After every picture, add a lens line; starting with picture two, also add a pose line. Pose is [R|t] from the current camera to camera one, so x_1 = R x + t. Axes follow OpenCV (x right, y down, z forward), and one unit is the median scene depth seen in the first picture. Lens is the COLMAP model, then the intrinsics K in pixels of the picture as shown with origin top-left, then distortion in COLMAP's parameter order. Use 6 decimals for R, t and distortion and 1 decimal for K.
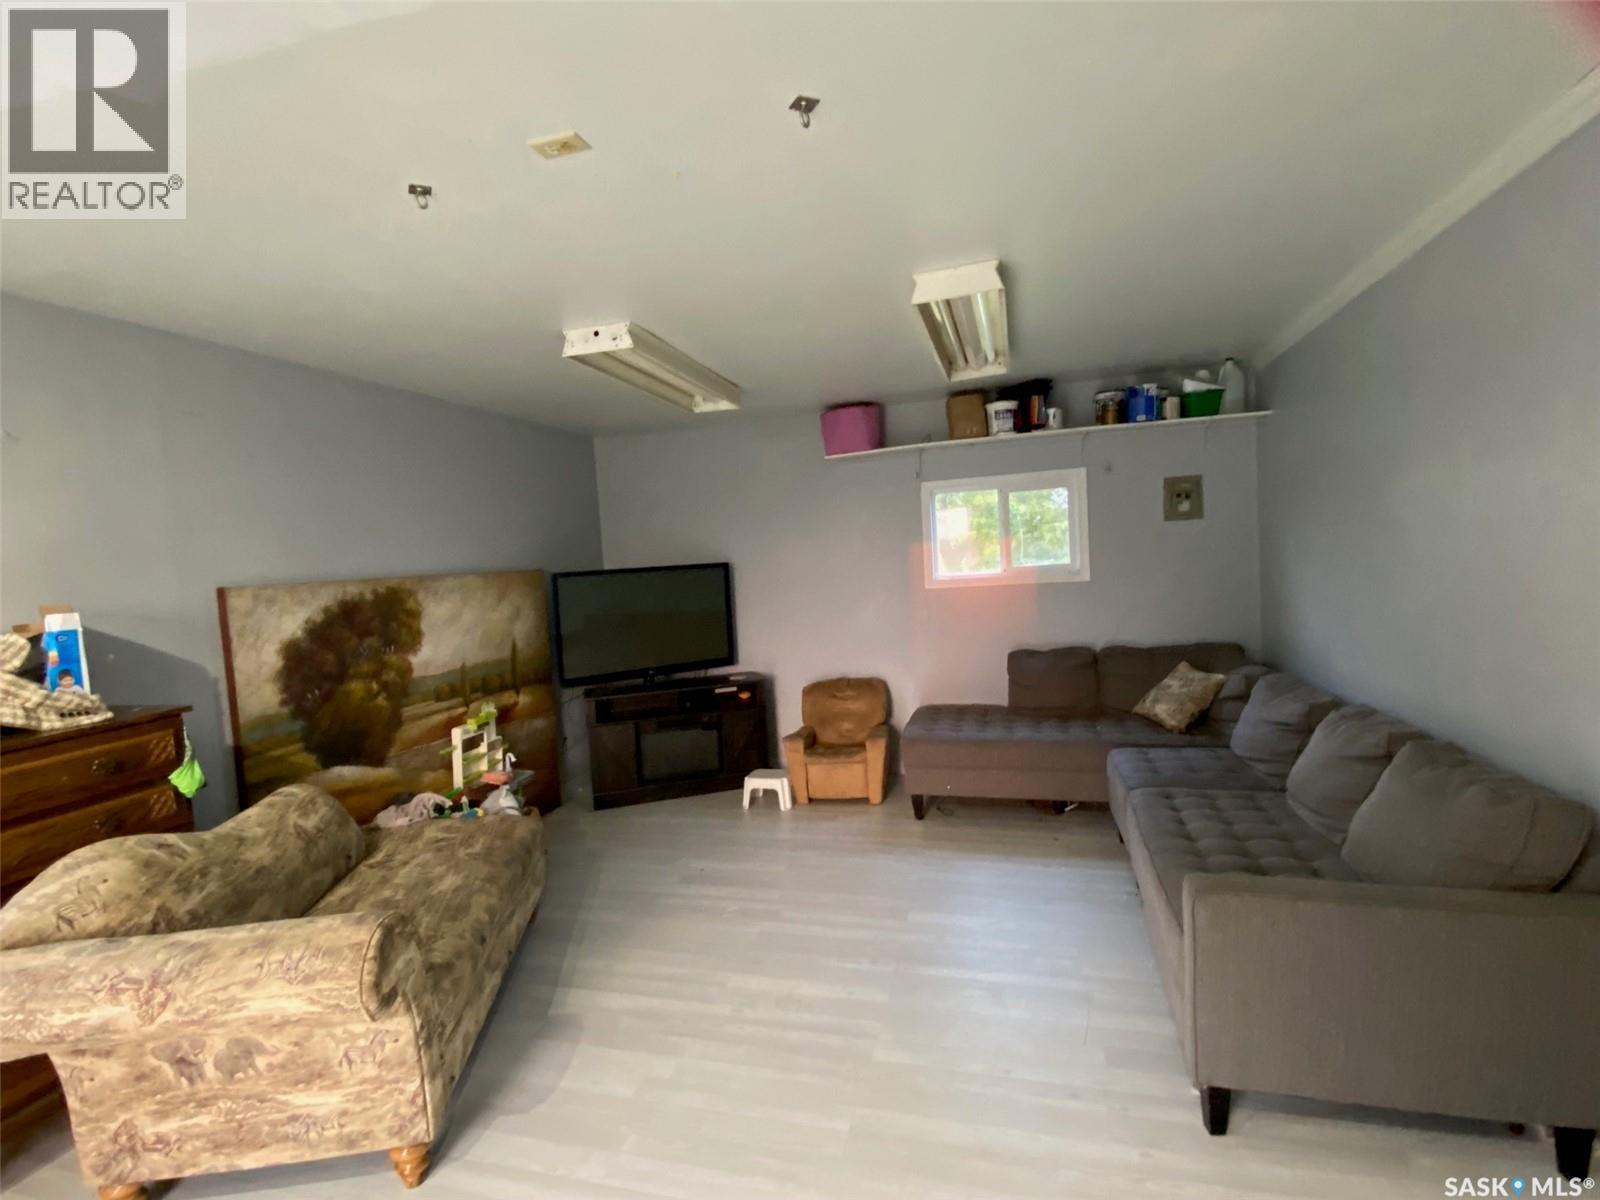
lens RADIAL K [[750.9, 0, 800.0], [0, 750.9, 600.0], [0, 0, 1]] dist [0.075788, -0.055124]
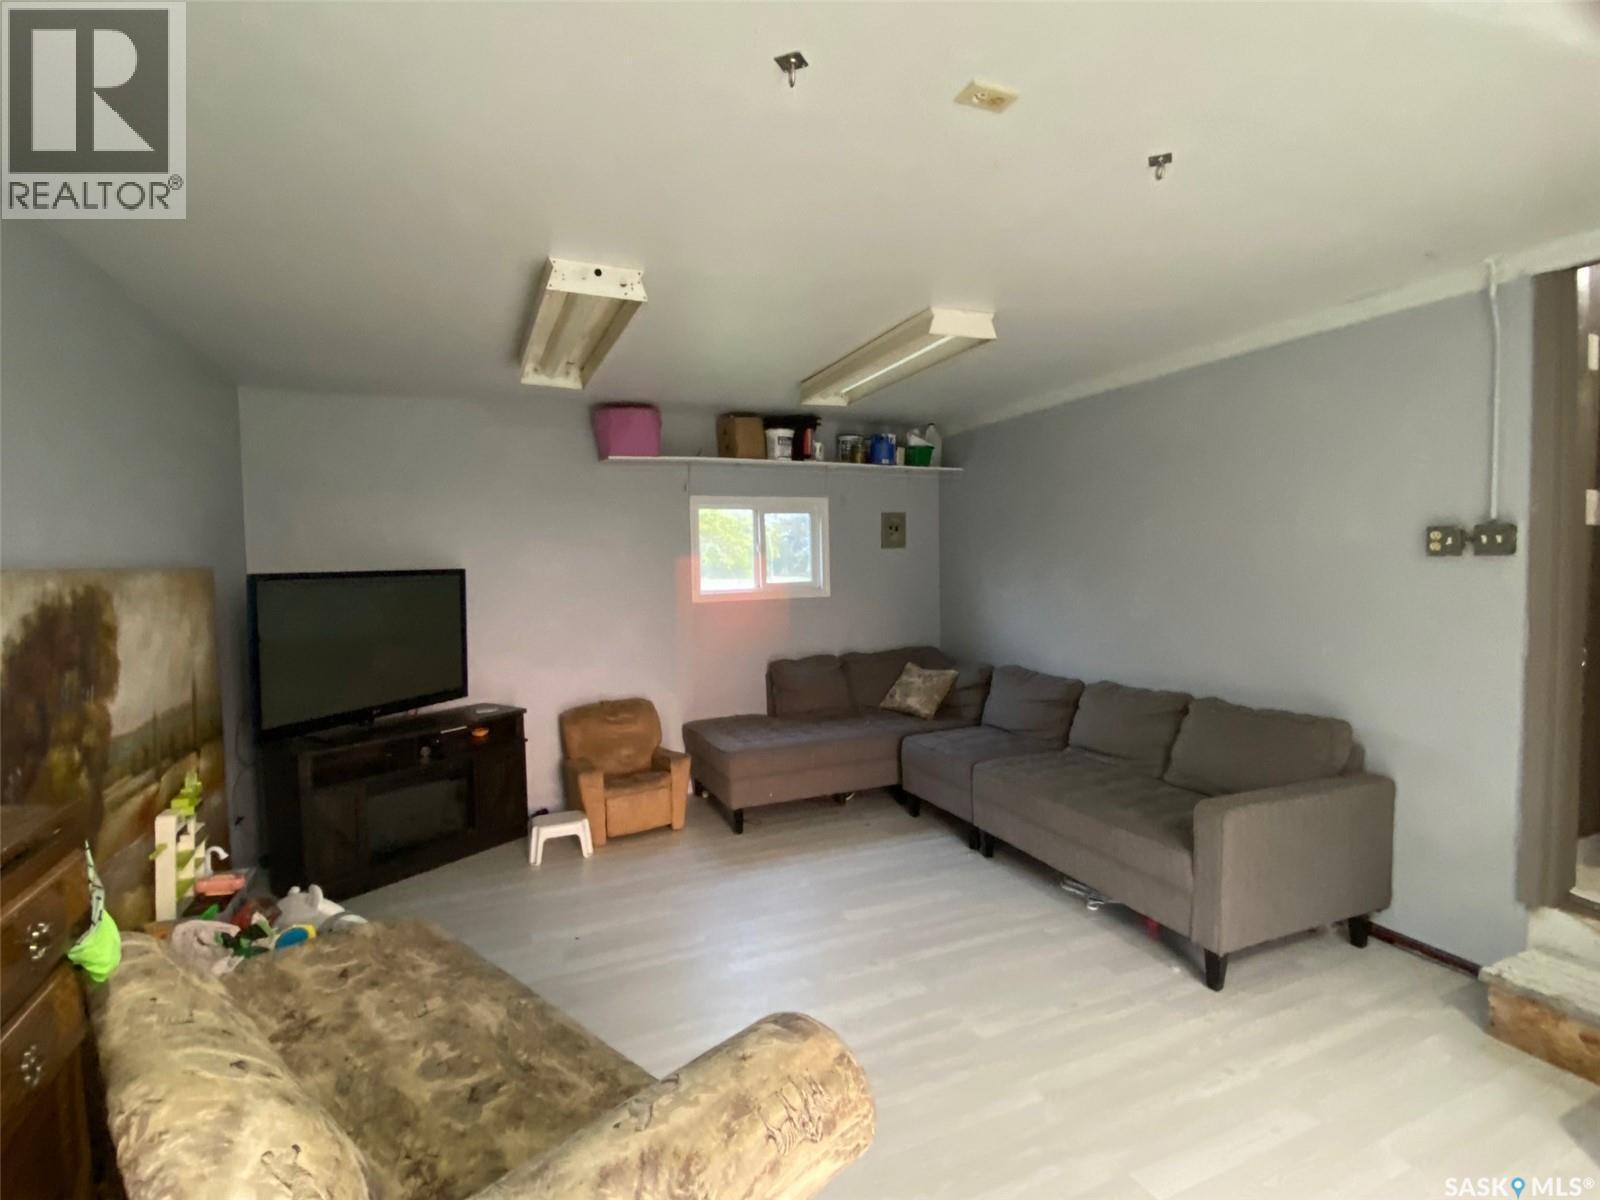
lens RADIAL K [[747.1, 0, 796.5], [0, 747.1, 593.3], [0, 0, 1]] dist [0.036840, -0.028865]
pose [[0.783035, 0.015808, 0.621777, -0.383049], [0.012383, 0.999083, -0.040994, 0.015950], [-0.621855, 0.039799, 0.782121, 0.166757]]
